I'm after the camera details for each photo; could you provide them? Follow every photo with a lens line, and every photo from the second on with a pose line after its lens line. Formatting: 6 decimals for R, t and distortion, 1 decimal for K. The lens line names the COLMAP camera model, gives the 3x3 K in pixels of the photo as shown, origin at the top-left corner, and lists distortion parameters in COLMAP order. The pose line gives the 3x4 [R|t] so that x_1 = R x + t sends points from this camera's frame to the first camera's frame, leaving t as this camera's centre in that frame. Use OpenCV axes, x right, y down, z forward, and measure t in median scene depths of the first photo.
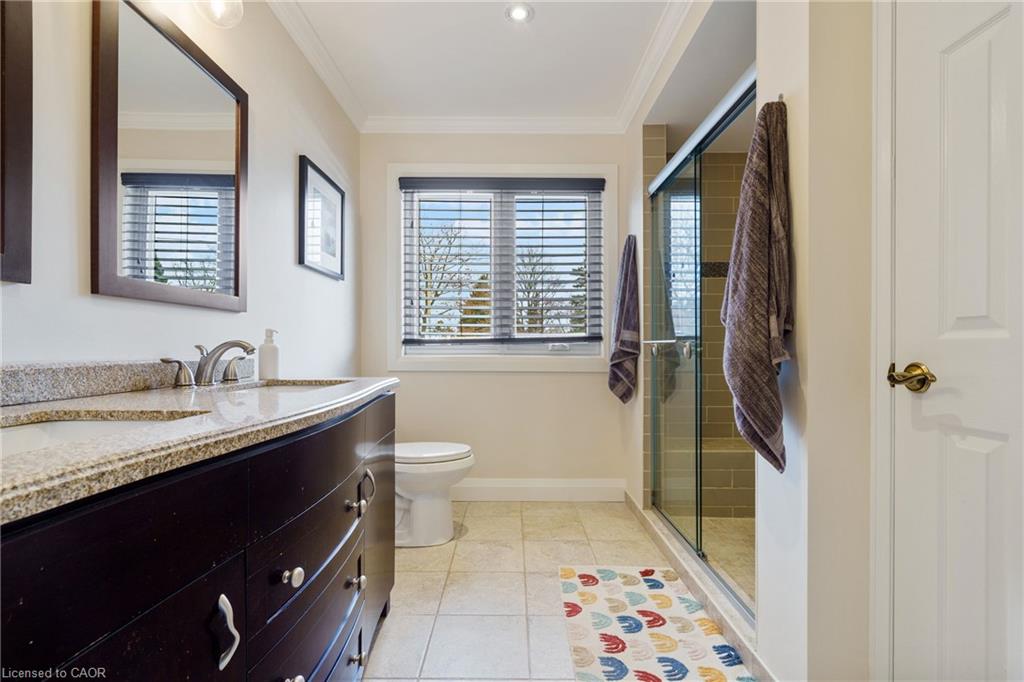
lens RADIAL K [[480.6, 0, 512.0], [0, 480.6, 341.0], [0, 0, 1]] dist [-0.001874, 0.001085]
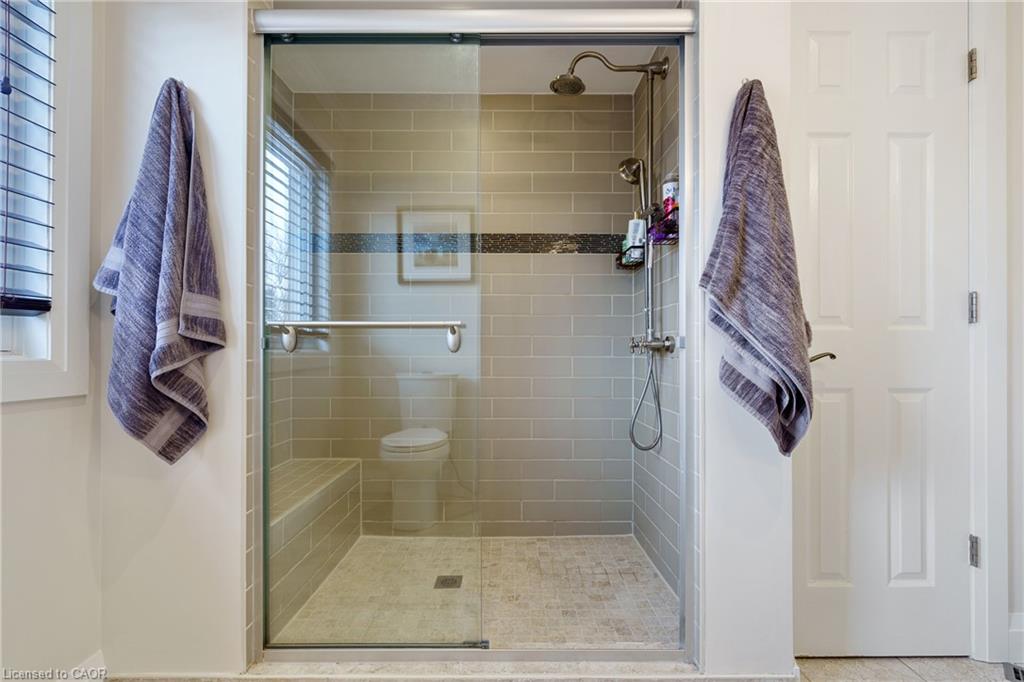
lens RADIAL K [[480.6, 0, 512.0], [0, 480.6, 341.0], [0, 0, 1]] dist [-0.001874, 0.001085]
pose [[0.003891, 0.015697, 0.999869, -0.200754], [-0.003837, 0.999870, -0.015682, 0.026821], [-0.999985, -0.003775, 0.003950, 0.704459]]
